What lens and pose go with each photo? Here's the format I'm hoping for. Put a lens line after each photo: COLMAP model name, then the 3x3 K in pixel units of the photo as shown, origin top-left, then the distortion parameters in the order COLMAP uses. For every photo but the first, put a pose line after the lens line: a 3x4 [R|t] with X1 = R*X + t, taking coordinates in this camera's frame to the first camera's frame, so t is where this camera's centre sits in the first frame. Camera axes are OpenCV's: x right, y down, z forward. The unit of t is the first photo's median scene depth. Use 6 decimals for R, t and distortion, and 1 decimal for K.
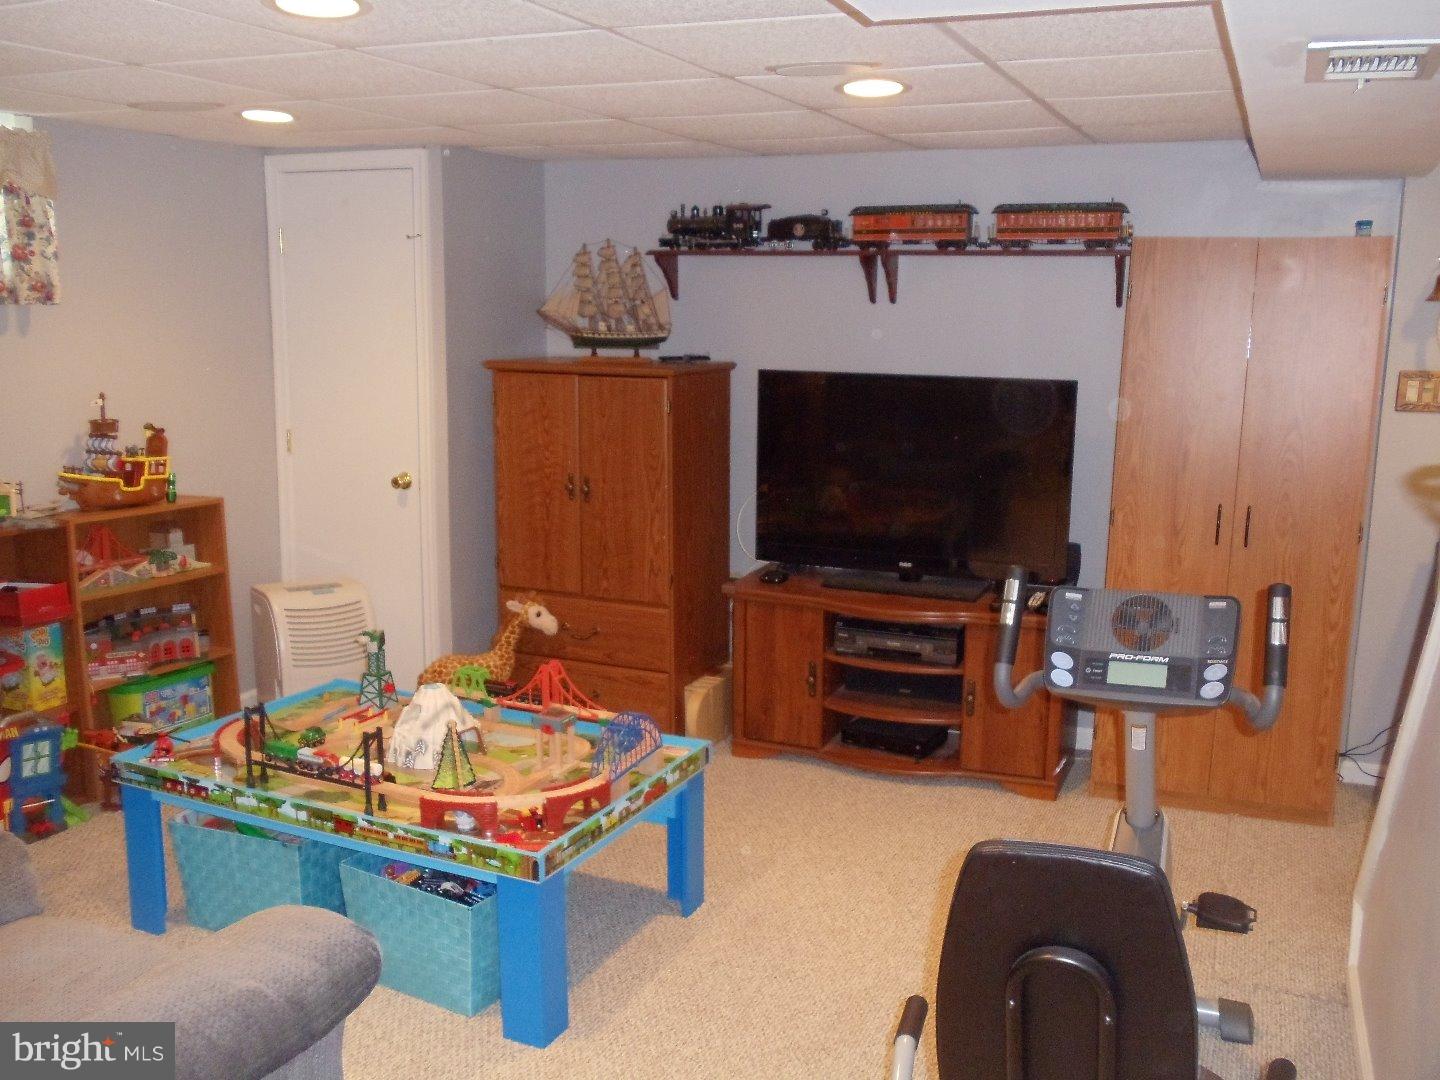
lens RADIAL K [[1433.0, 0, 718.3], [0, 1433.0, 574.9], [0, 0, 1]] dist [0.099308, -0.184561]
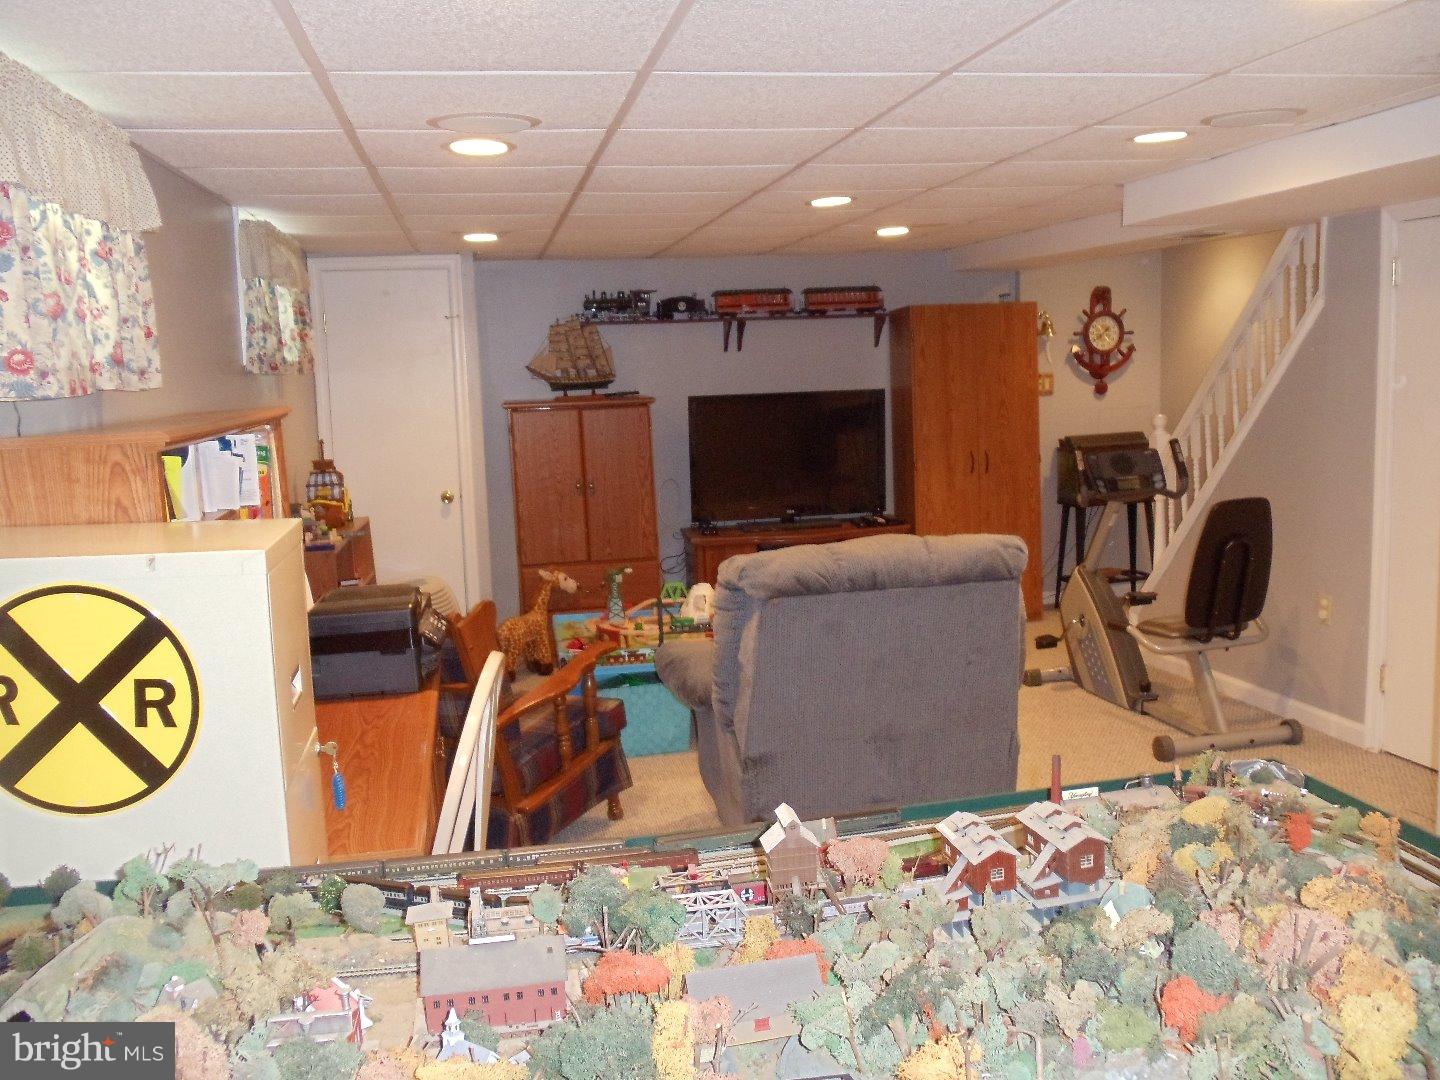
lens RADIAL K [[1433.0, 0, 718.3], [0, 1433.0, 574.9], [0, 0, 1]] dist [0.099308, -0.184561]
pose [[0.821060, -0.124711, 0.557052, -0.796045], [0.154608, 0.987953, -0.006703, 0.057331], [-0.549506, 0.091628, 0.830450, -0.256176]]
